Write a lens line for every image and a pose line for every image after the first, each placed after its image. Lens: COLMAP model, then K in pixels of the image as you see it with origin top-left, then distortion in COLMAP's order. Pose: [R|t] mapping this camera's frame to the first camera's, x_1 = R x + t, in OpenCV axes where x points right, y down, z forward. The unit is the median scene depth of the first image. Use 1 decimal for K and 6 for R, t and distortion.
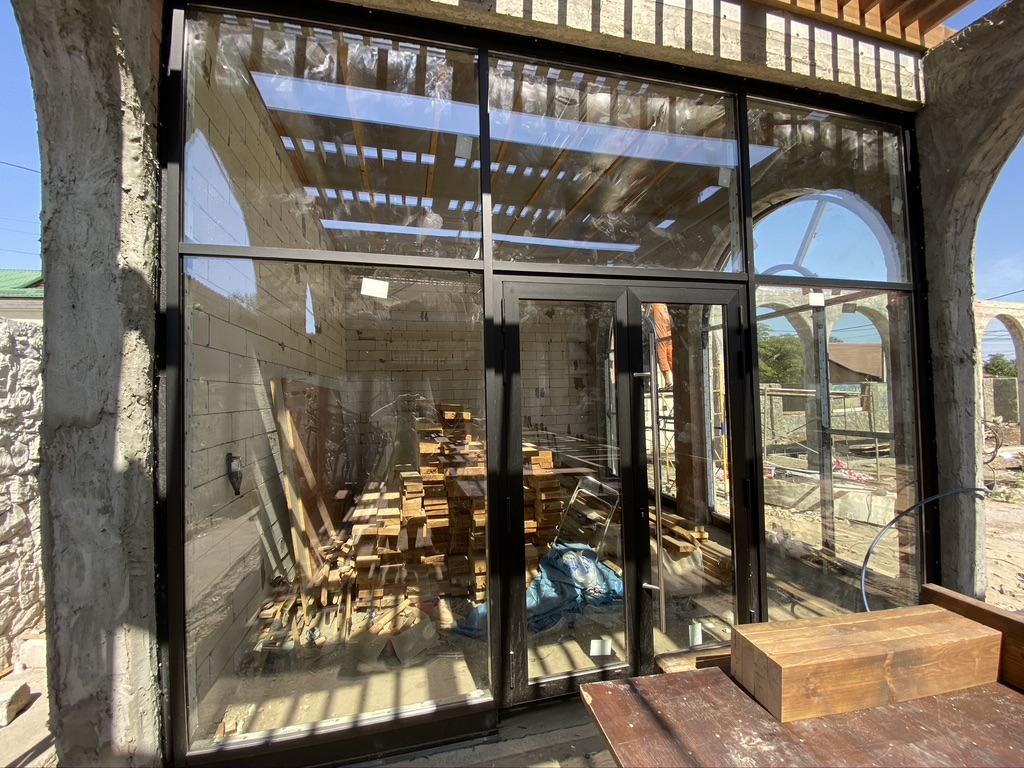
lens RADIAL K [[415.6, 0, 509.2], [0, 415.6, 384.0], [0, 0, 1]] dist [0.015368, -0.019029]
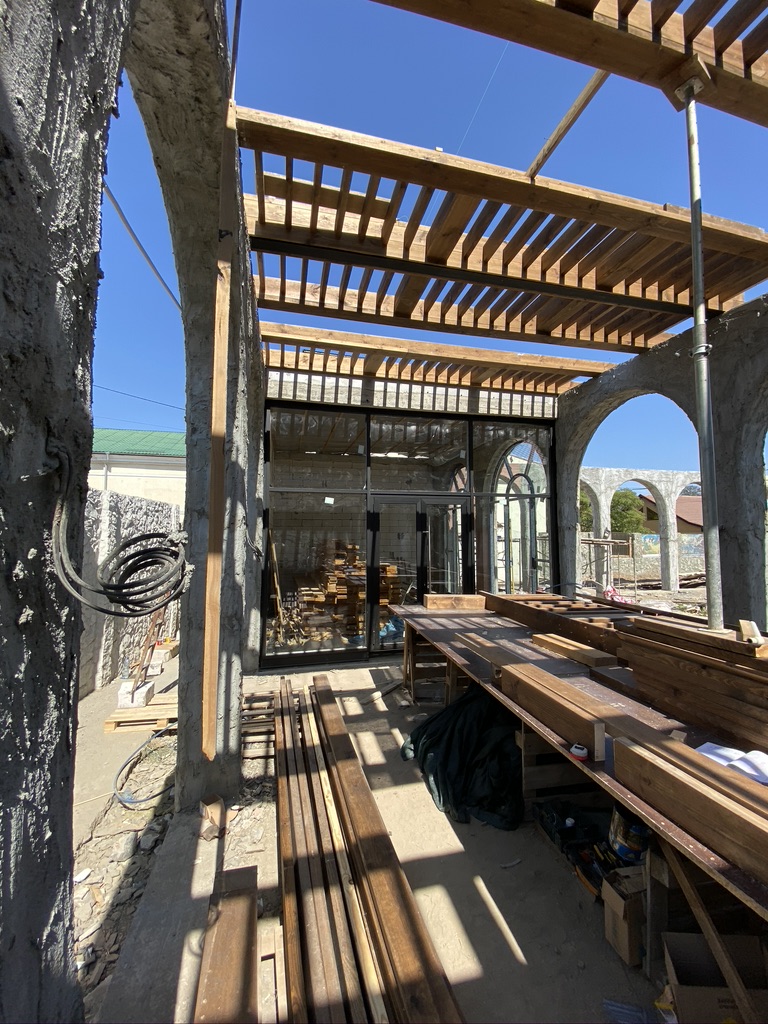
lens RADIAL K [[415.6, 0, 382.6], [0, 415.6, 506.6], [0, 0, 1]] dist [0.015368, -0.019029]
pose [[0.999759, 0.021696, -0.003220, 0.039324], [-0.021817, 0.998789, -0.044104, -0.049564], [0.002259, 0.044163, 0.999022, -1.297847]]
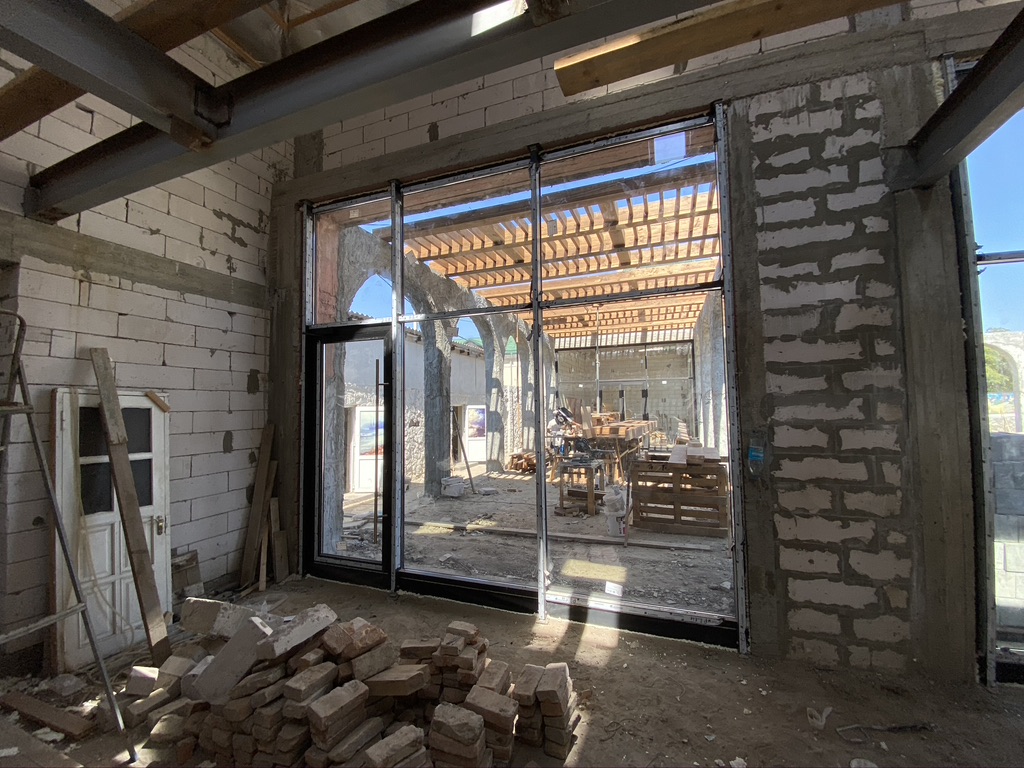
lens RADIAL K [[415.6, 0, 507.5], [0, 415.6, 387.4], [0, 0, 1]] dist [0.015368, -0.019029]
pose [[0.813570, -0.015975, -0.581248, 1.969458], [0.011134, 0.999867, -0.011896, -0.094025], [0.581361, 0.003207, 0.813640, -3.892541]]
